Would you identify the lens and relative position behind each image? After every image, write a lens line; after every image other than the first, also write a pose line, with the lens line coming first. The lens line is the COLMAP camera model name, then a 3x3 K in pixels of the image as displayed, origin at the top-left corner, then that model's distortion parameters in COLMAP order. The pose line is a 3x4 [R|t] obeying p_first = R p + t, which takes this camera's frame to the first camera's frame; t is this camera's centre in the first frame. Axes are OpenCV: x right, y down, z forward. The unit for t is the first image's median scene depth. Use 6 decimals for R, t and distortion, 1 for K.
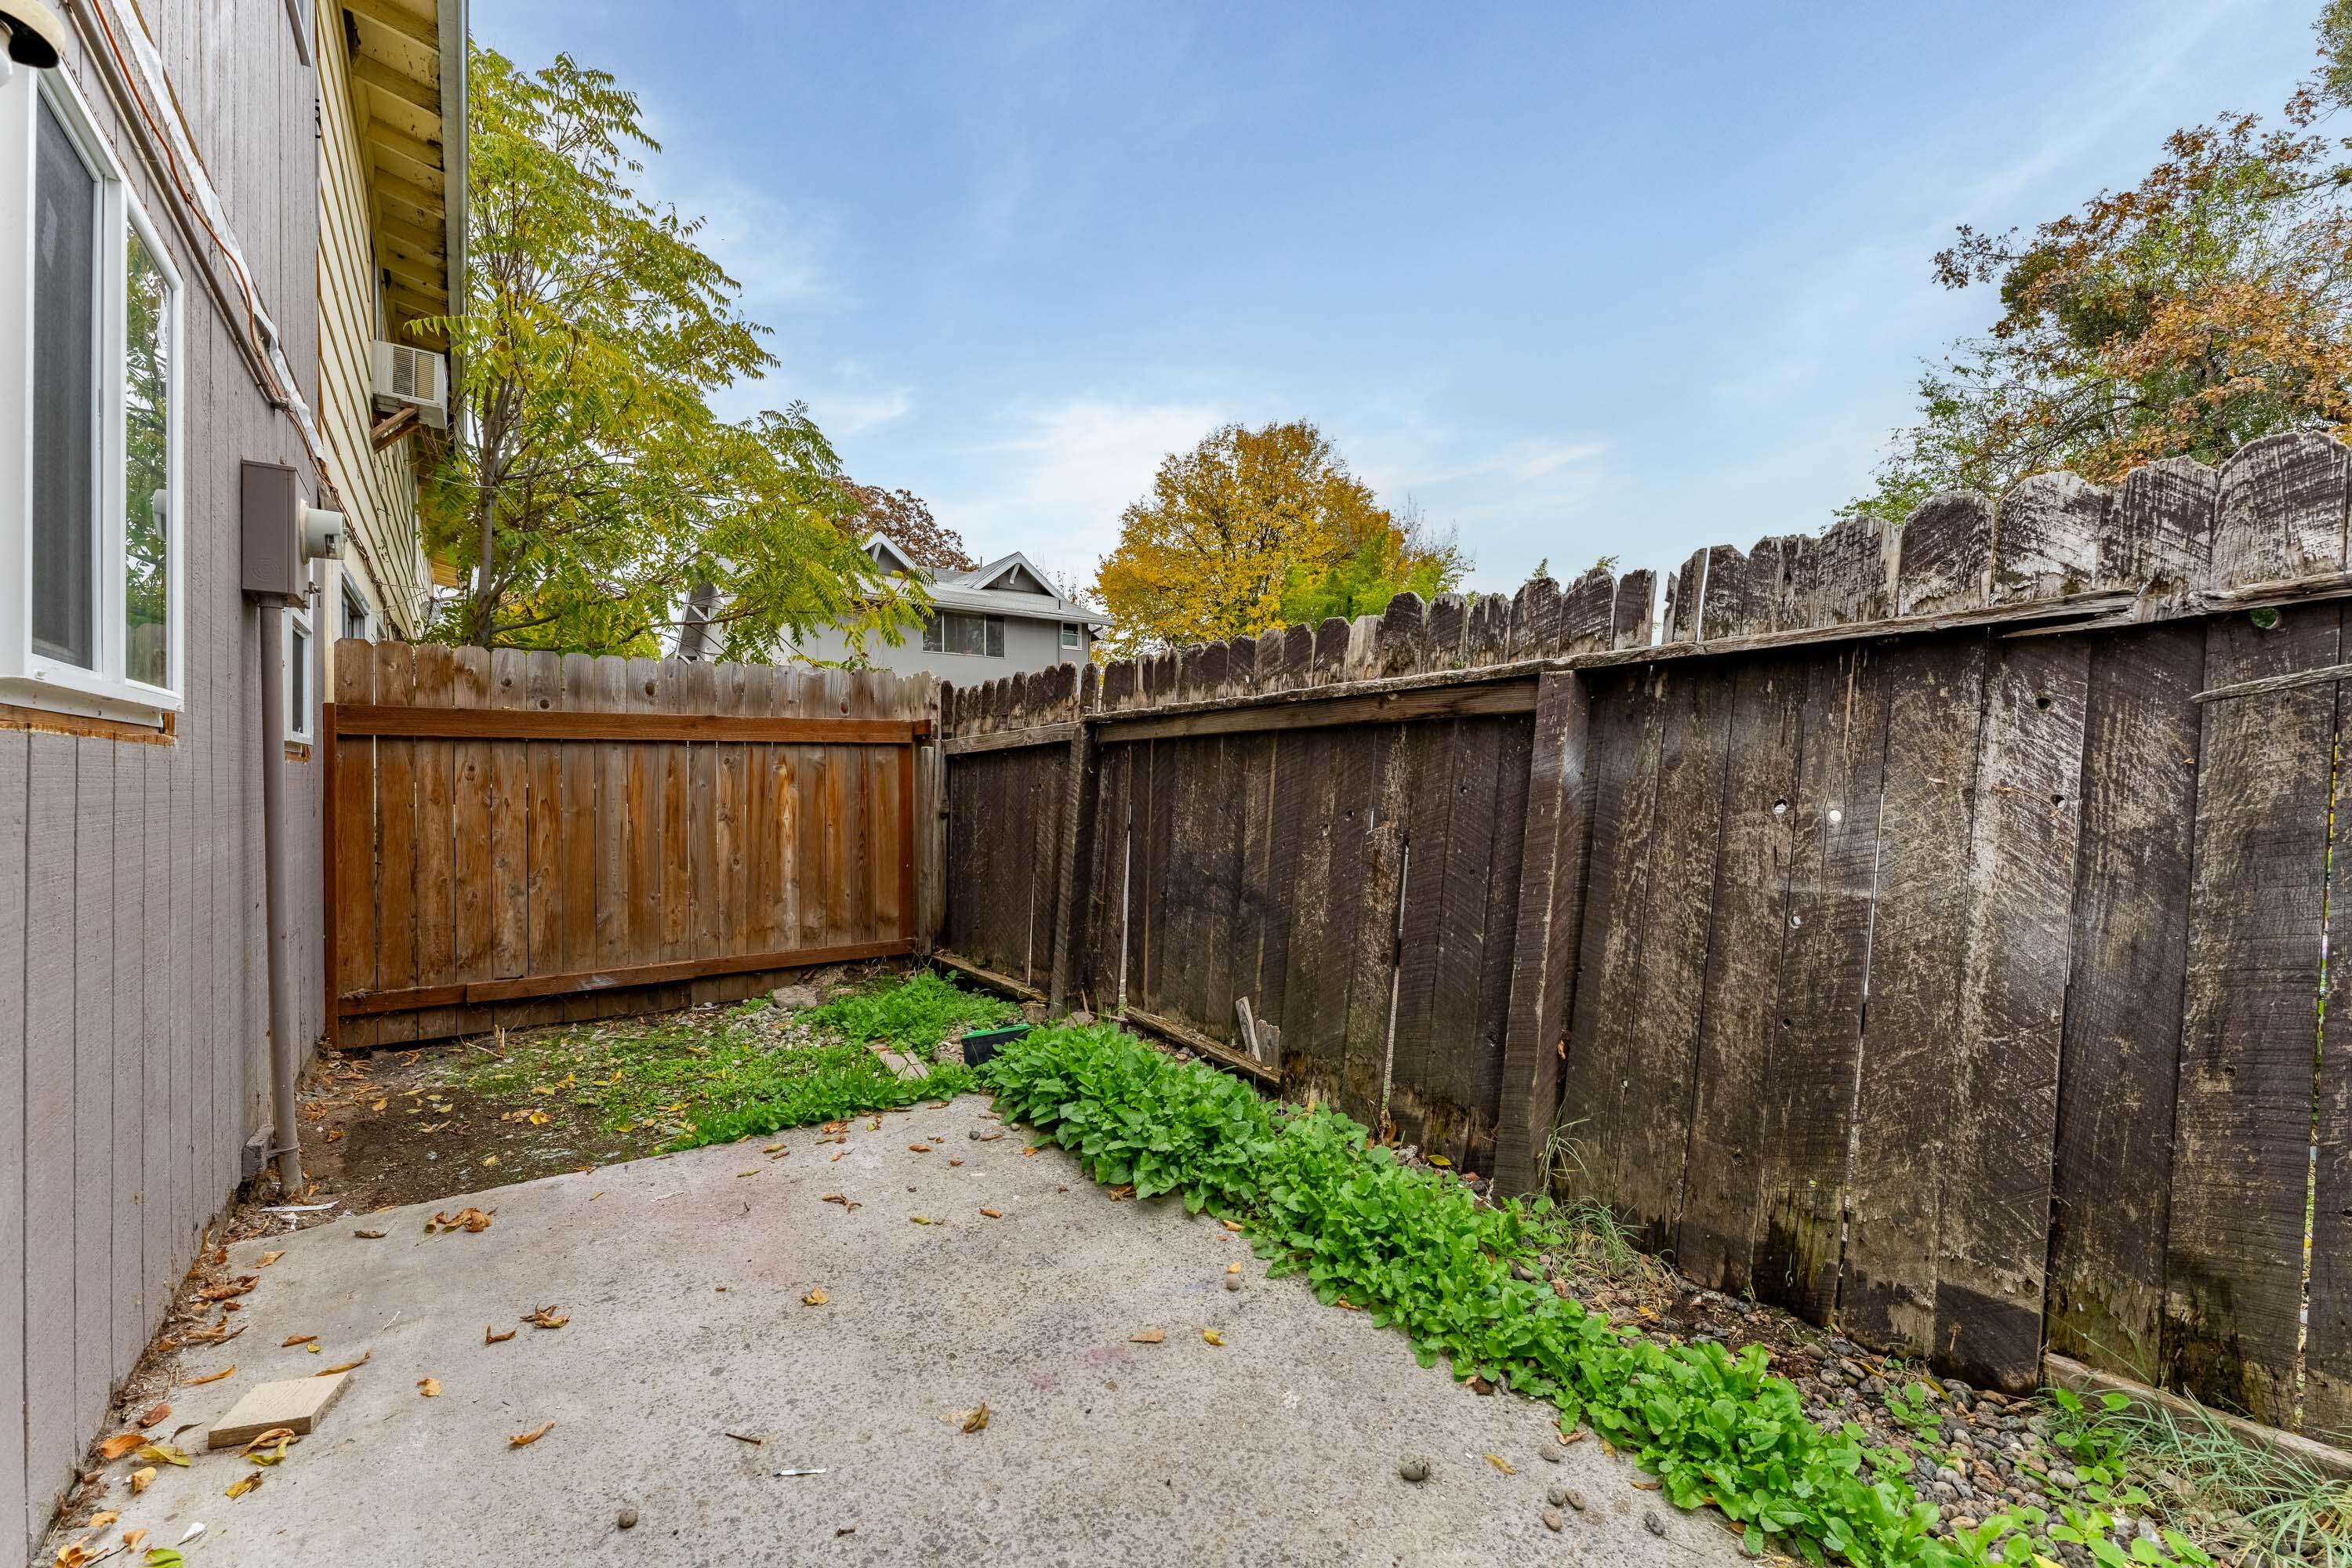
lens RADIAL K [[931.9, 0, 1172.0], [0, 931.9, 793.1], [0, 0, 1]] dist [-0.002709, -0.000454]
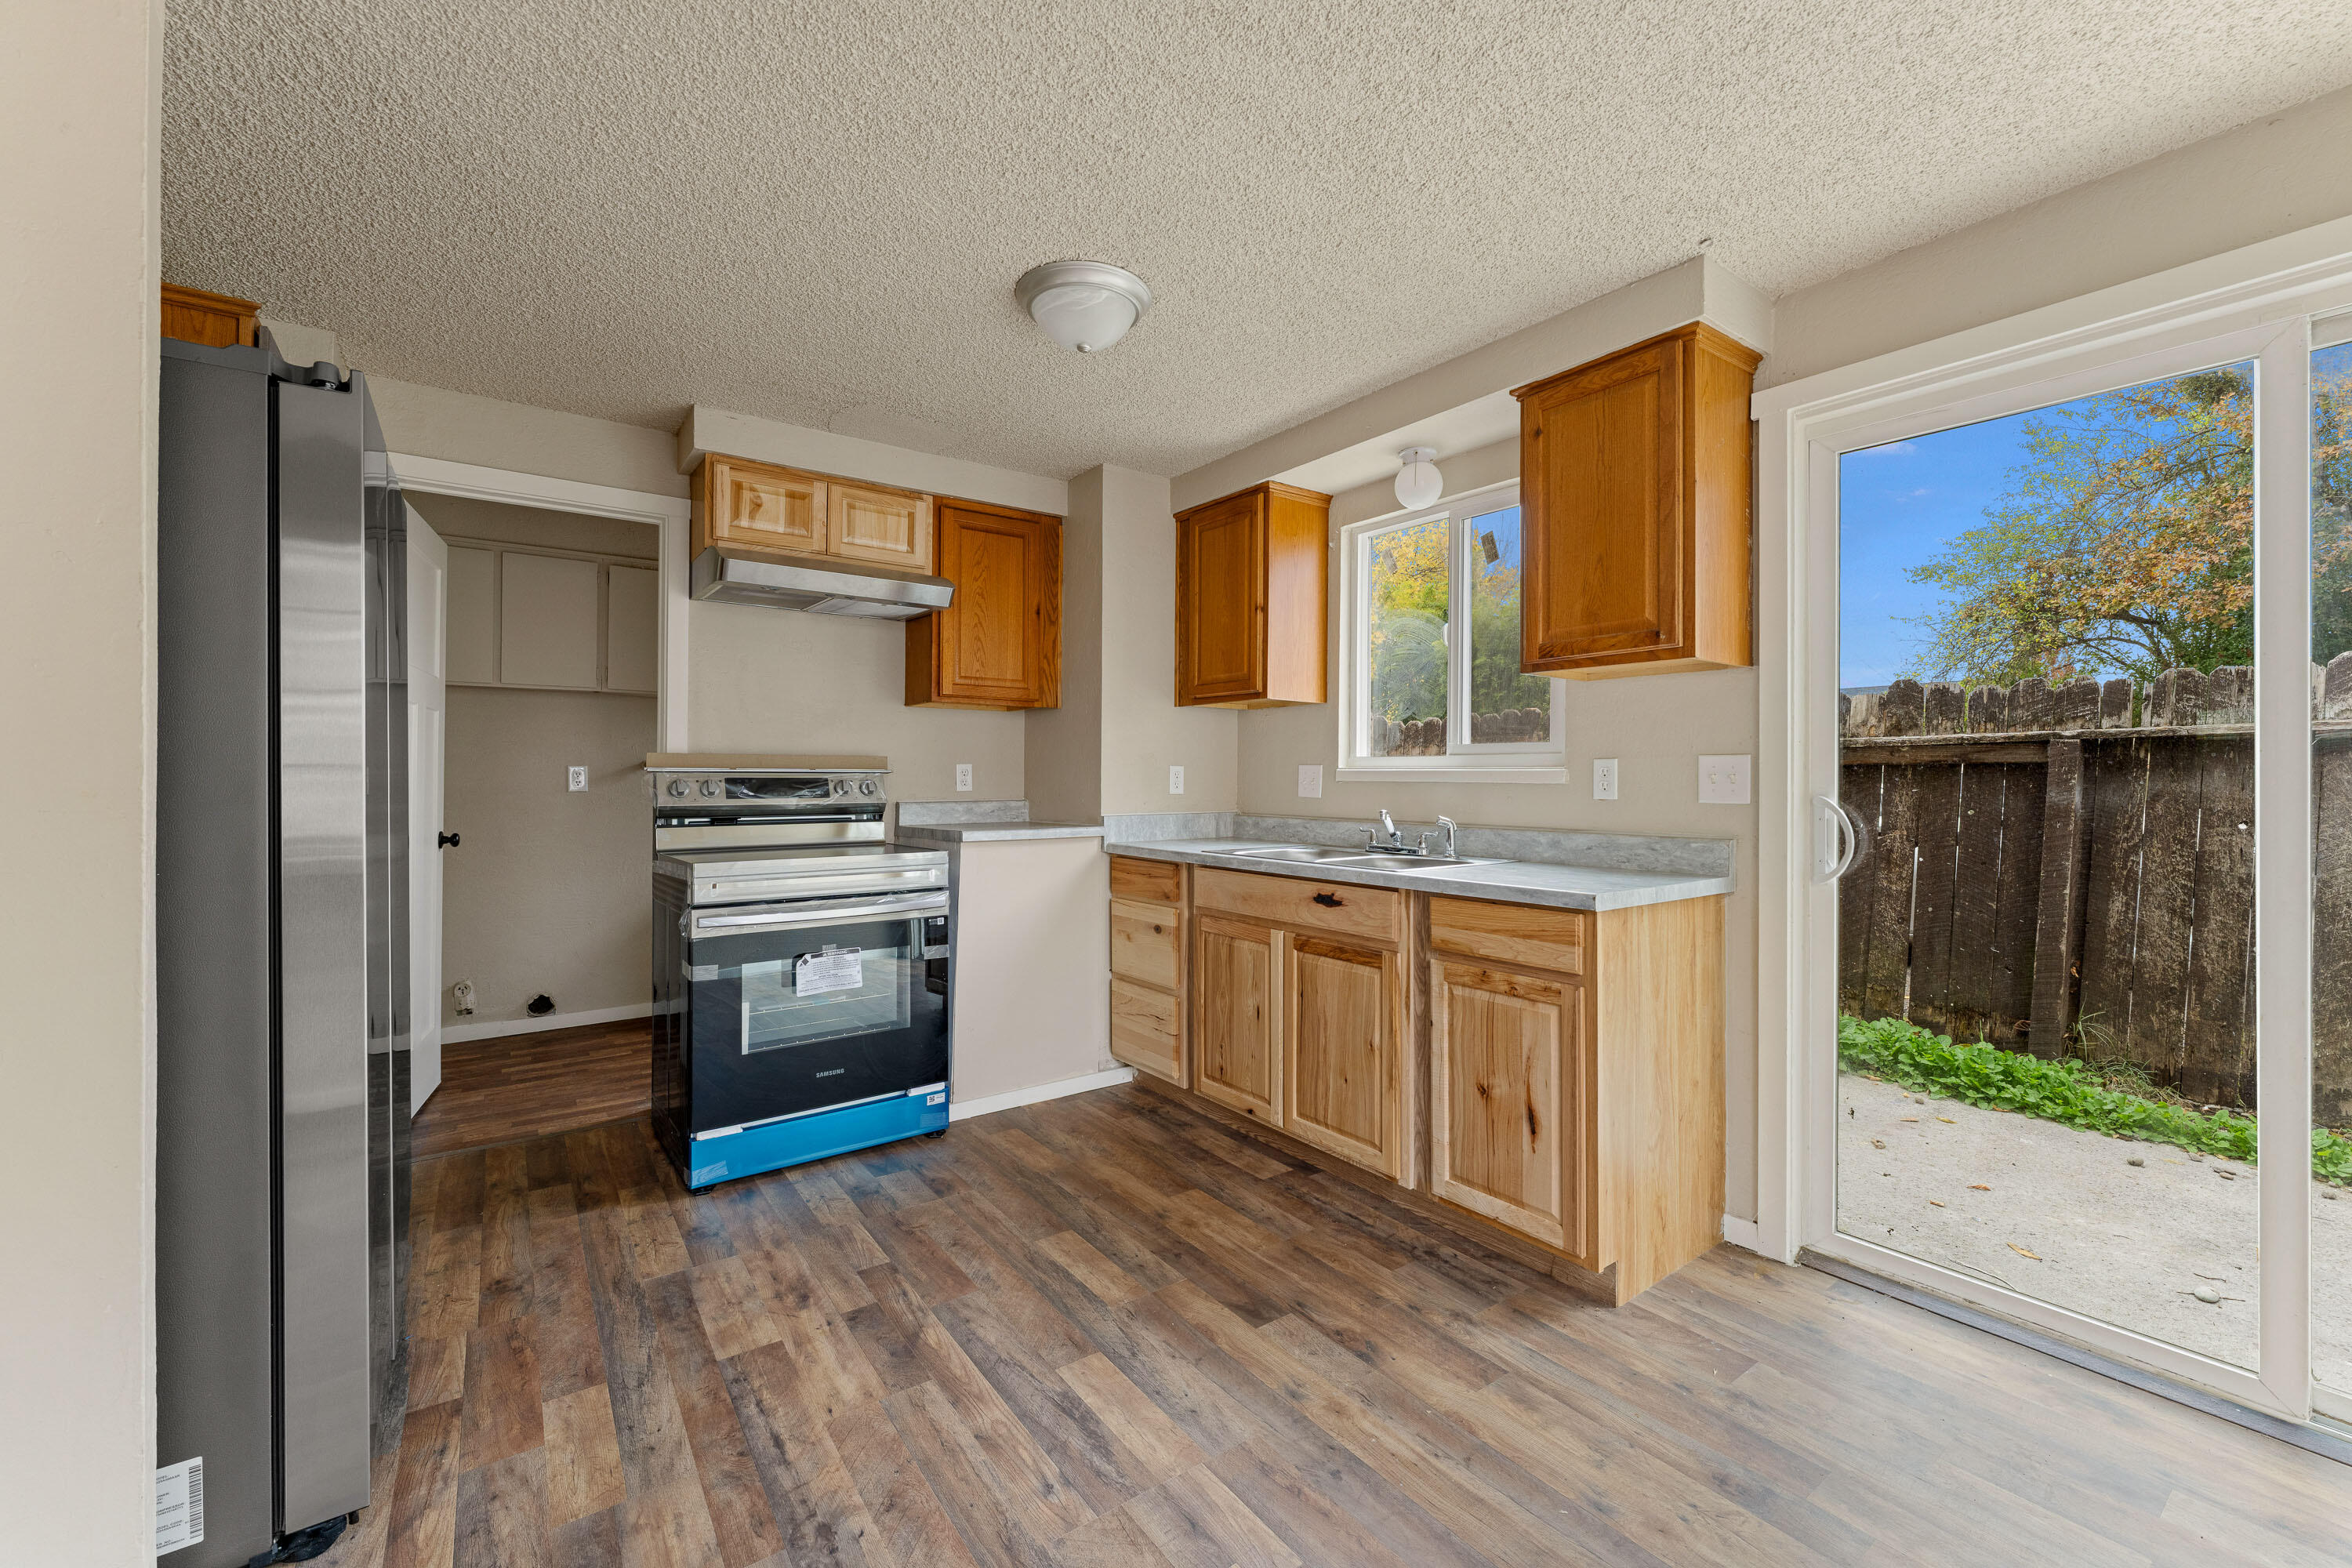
lens RADIAL K [[932.3, 0, 1176.8], [0, 932.3, 778.6], [0, 0, 1]] dist [-0.001671, -0.000153]
pose [[0.999829, 0.006222, -0.017425, -1.131628], [-0.006499, 0.999852, -0.015920, -0.027341], [0.017324, 0.016030, 0.999721, -0.664983]]
